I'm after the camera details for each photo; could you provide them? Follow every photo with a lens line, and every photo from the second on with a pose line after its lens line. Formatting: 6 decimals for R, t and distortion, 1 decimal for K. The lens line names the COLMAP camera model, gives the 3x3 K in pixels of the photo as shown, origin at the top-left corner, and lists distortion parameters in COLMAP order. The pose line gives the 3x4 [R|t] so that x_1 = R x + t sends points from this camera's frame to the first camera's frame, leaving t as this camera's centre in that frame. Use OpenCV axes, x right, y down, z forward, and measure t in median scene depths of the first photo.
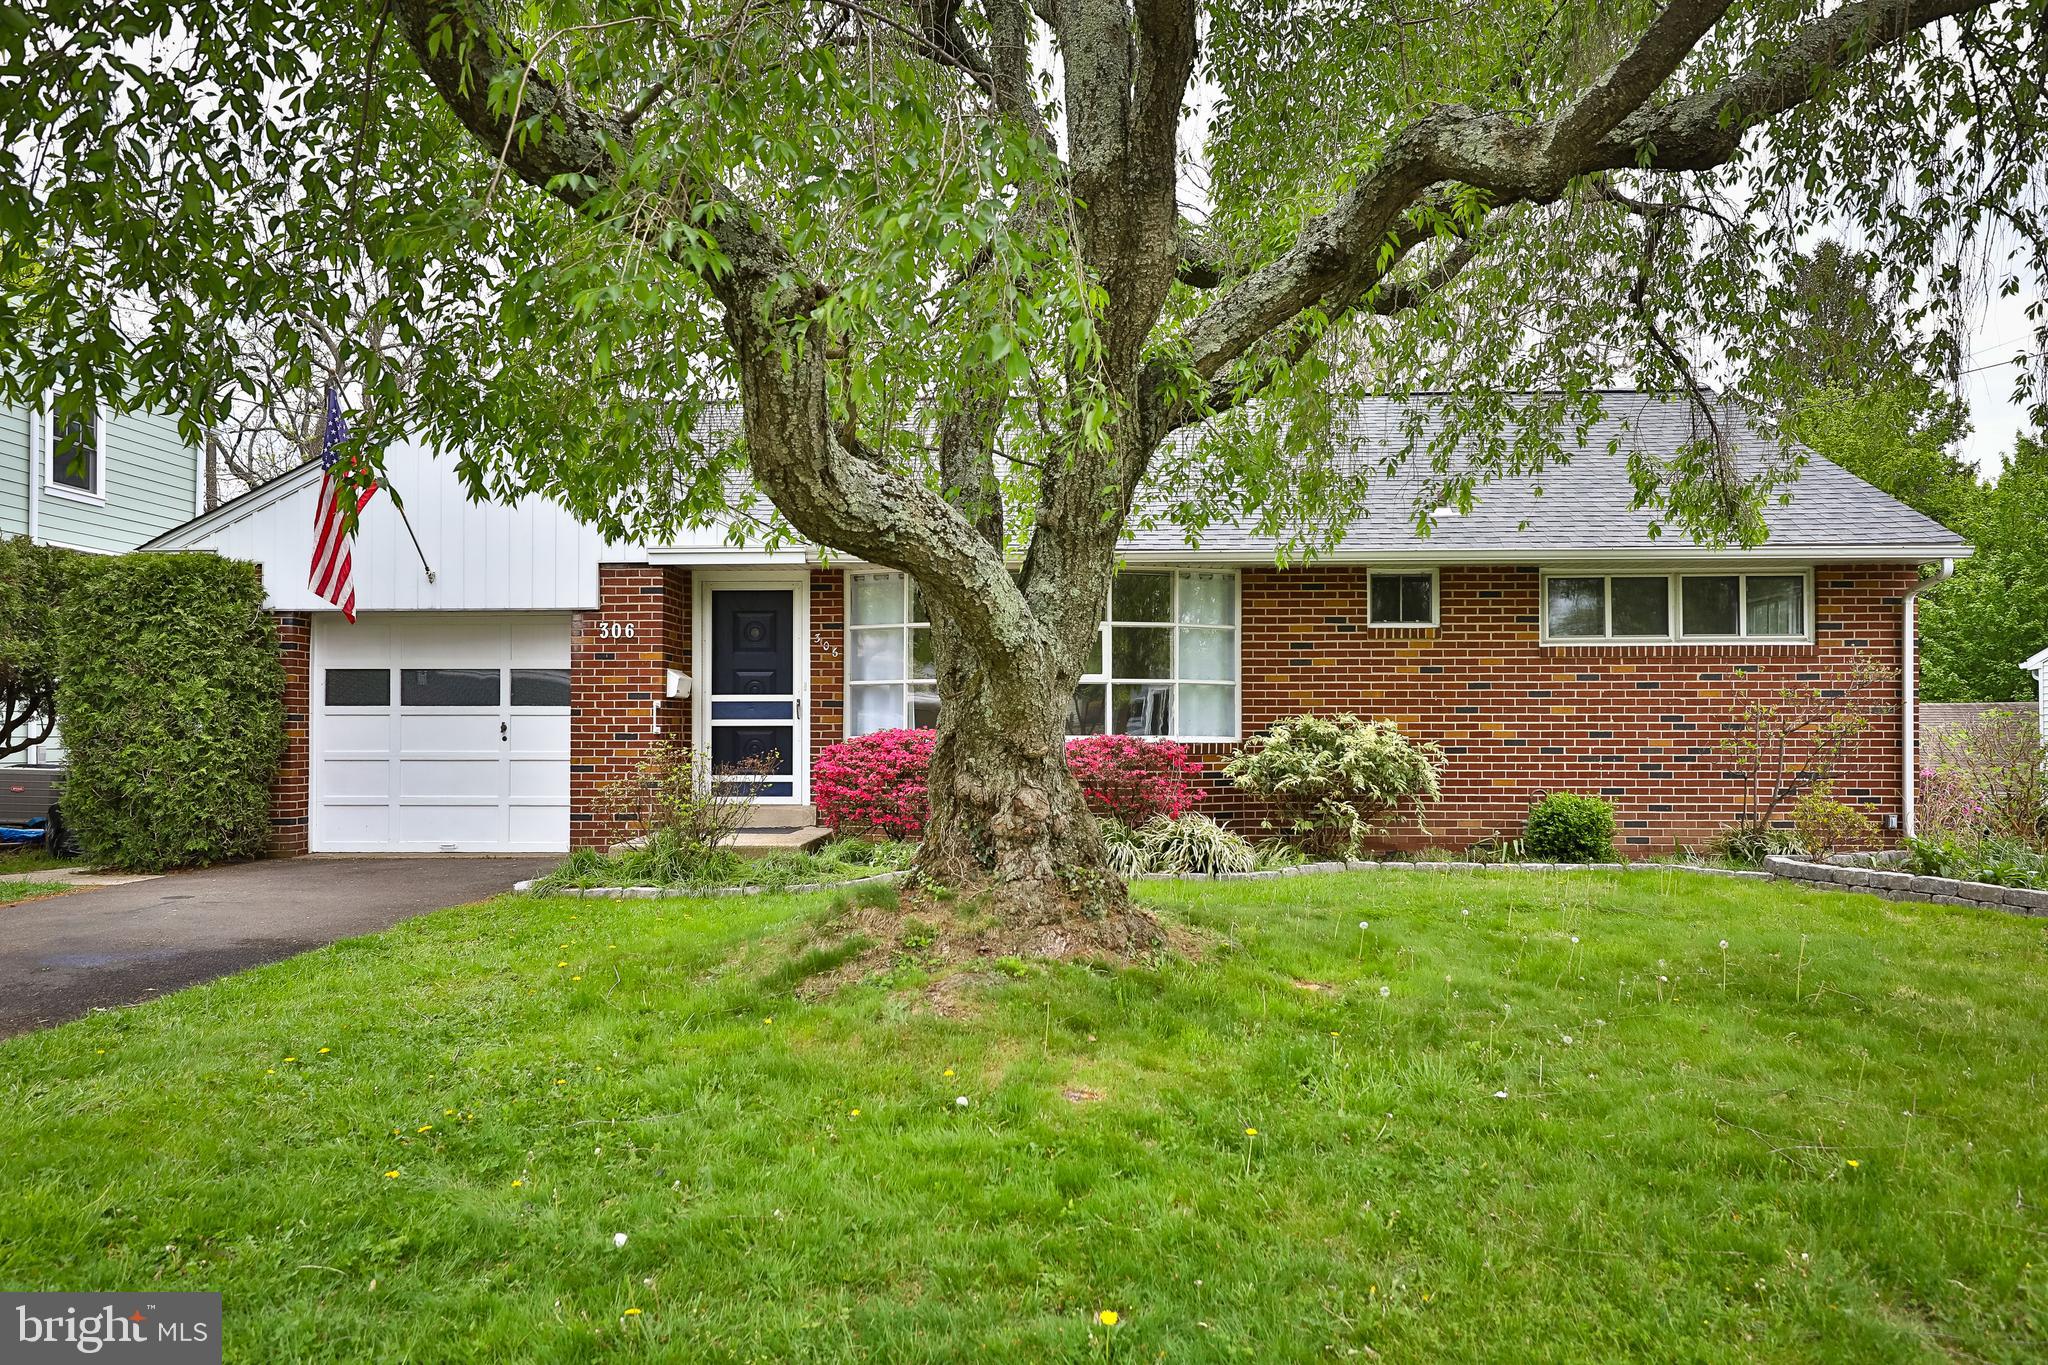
lens RADIAL K [[1378.5, 0, 1024.4], [0, 1378.5, 692.3], [0, 0, 1]] dist [0.021549, 0.006917]
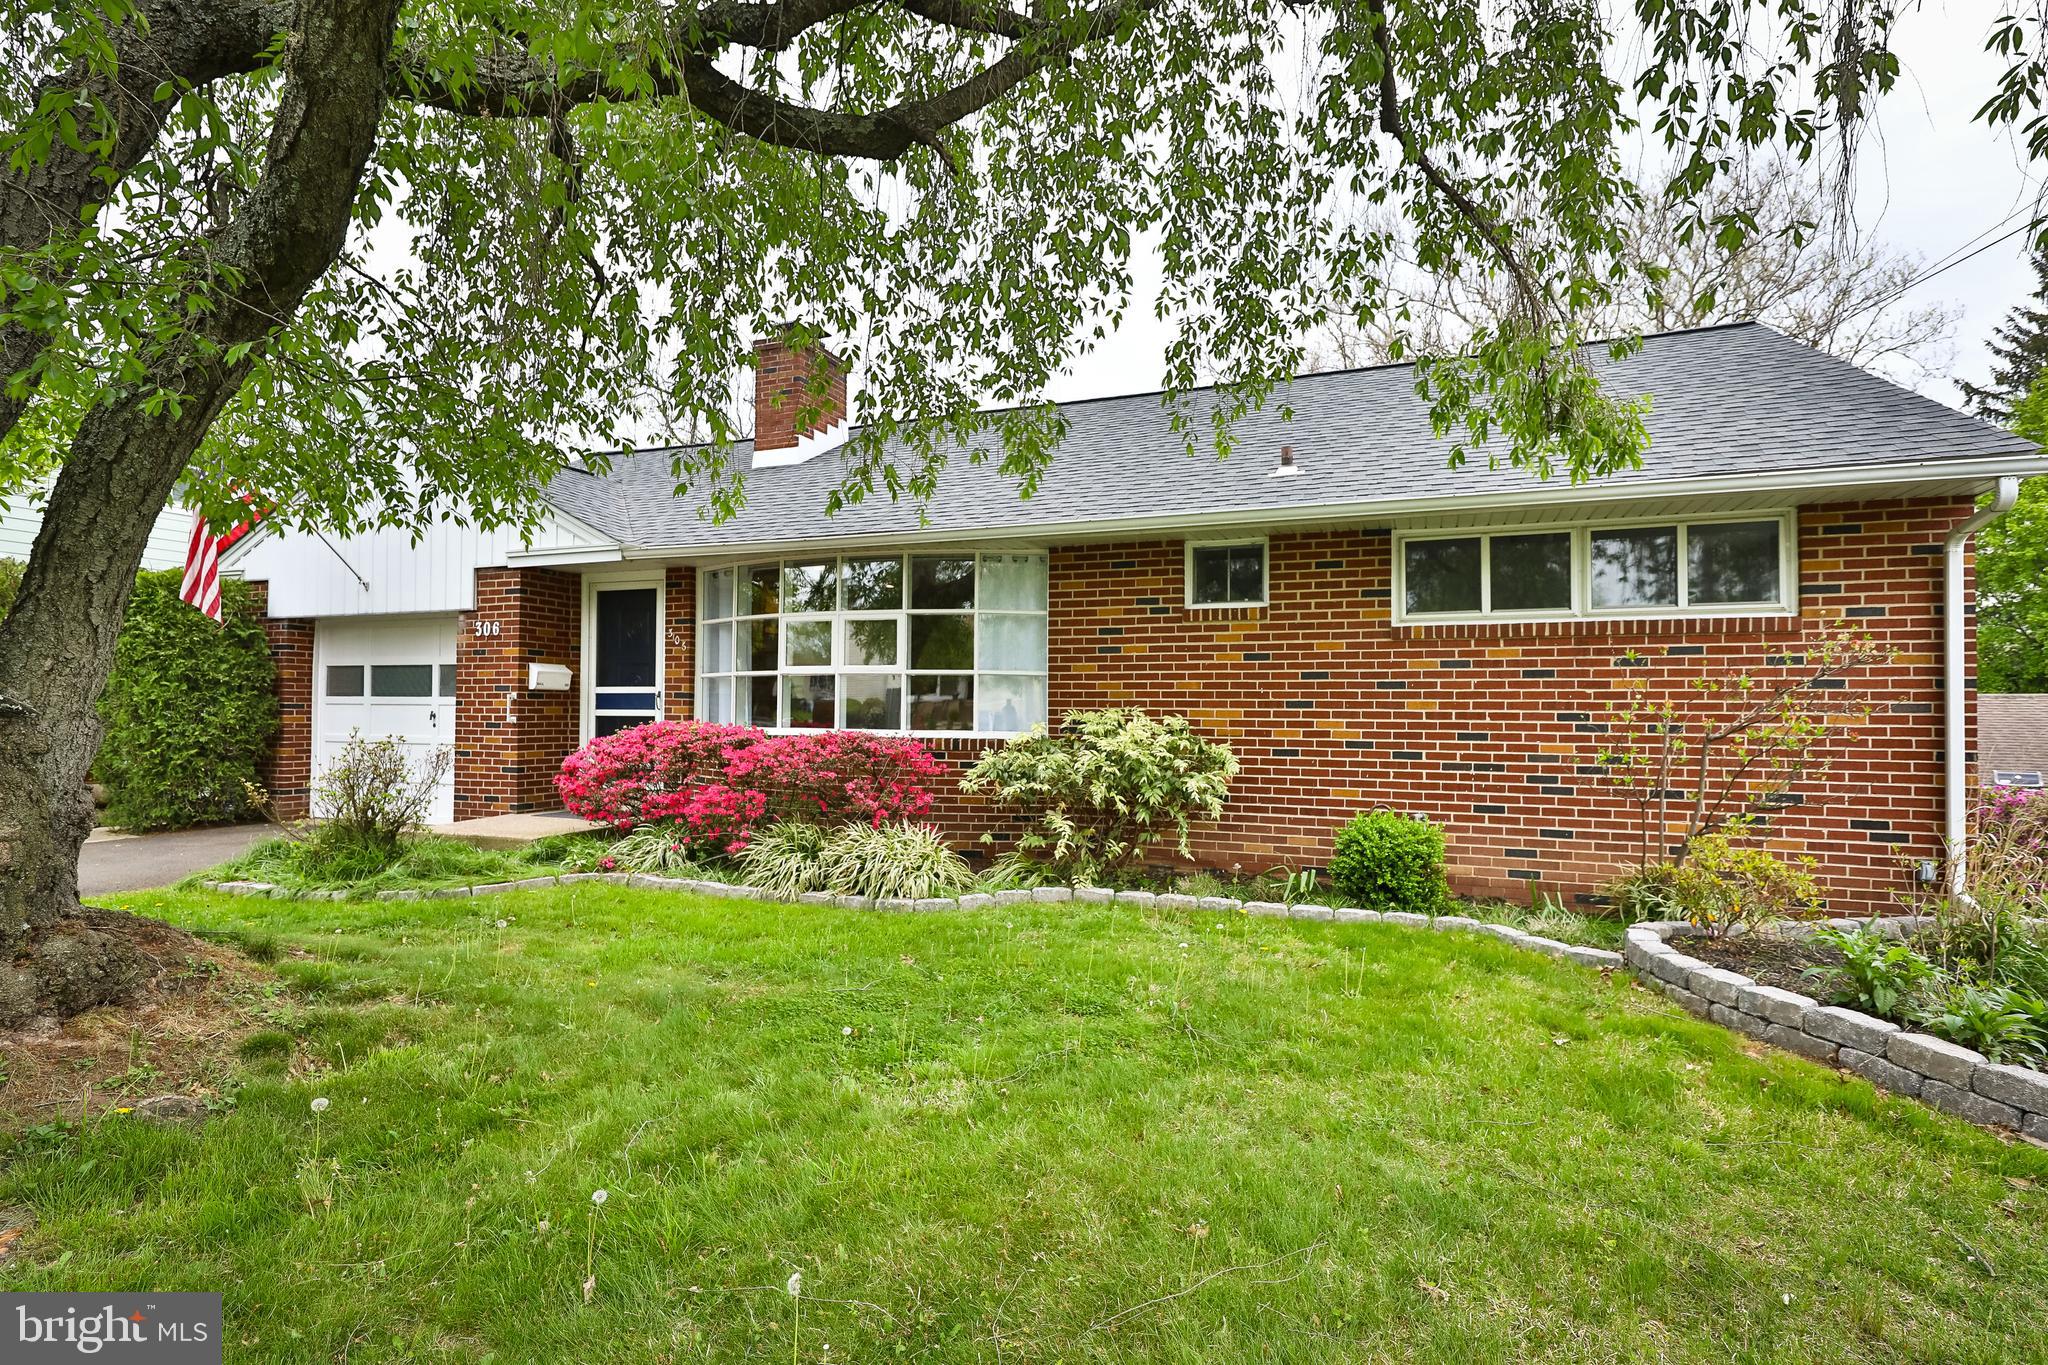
lens RADIAL K [[970.4, 0, 1024.6], [0, 970.4, 677.8], [0, 0, 1]] dist [0.011610, -0.000345]
pose [[0.946483, -0.003677, -0.322734, 0.353072], [0.002682, 0.999990, -0.003527, -0.001588], [0.322743, 0.002473, 0.946483, 0.392821]]
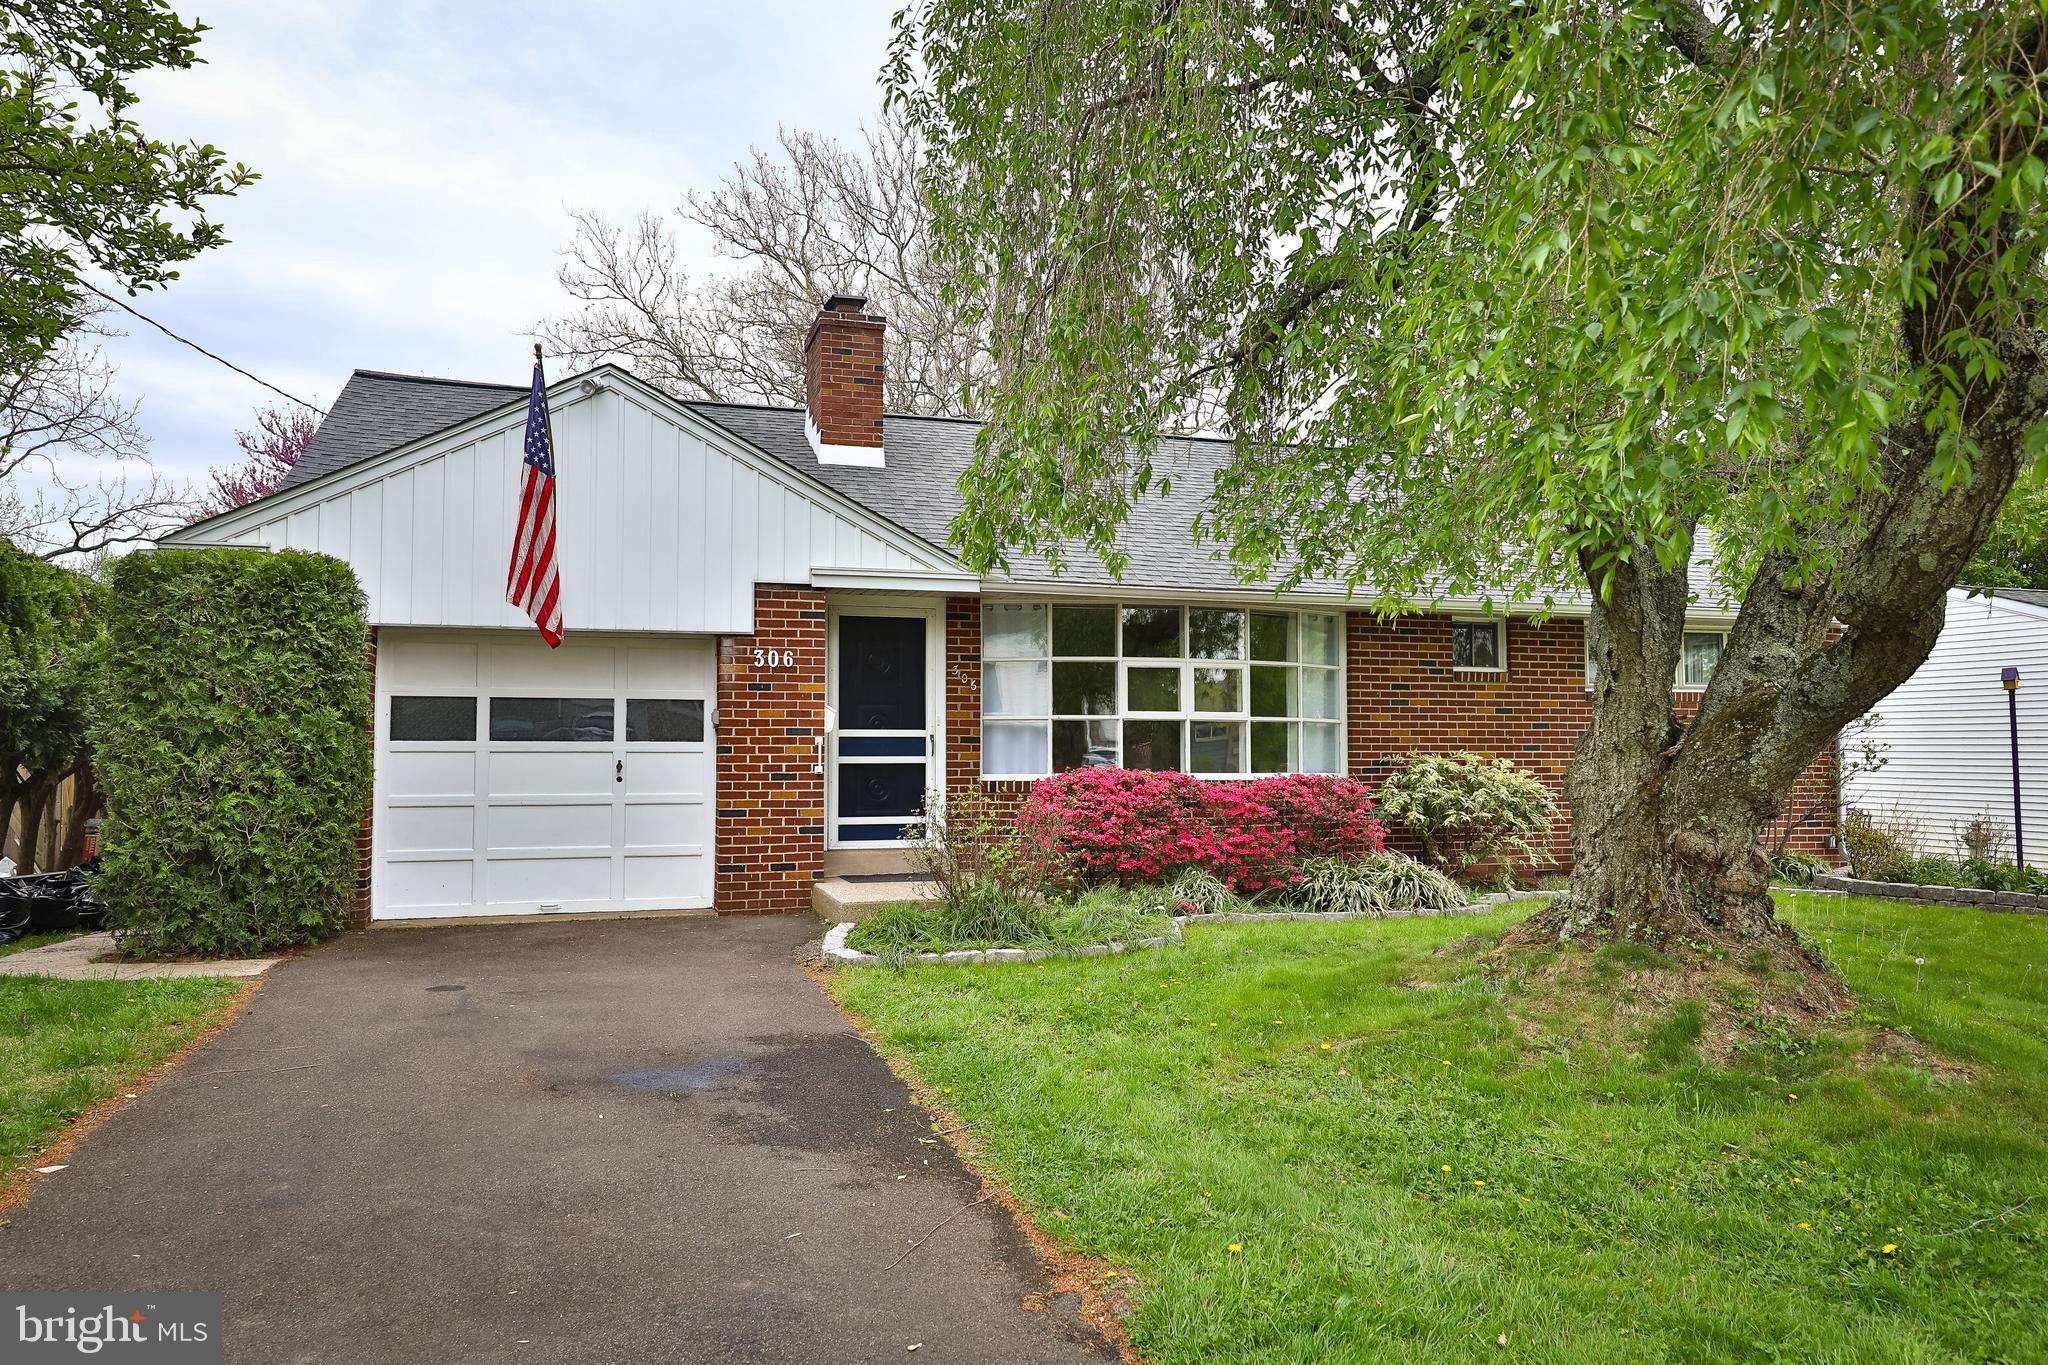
lens RADIAL K [[1378.5, 0, 1012.0], [0, 1378.5, 671.5], [0, 0, 1]] dist [0.021549, 0.006917]
pose [[0.942380, 0.019889, 0.333953, -0.437372], [-0.011068, 0.999538, -0.028295, -0.012278], [-0.334362, 0.022968, 0.942165, 0.101791]]
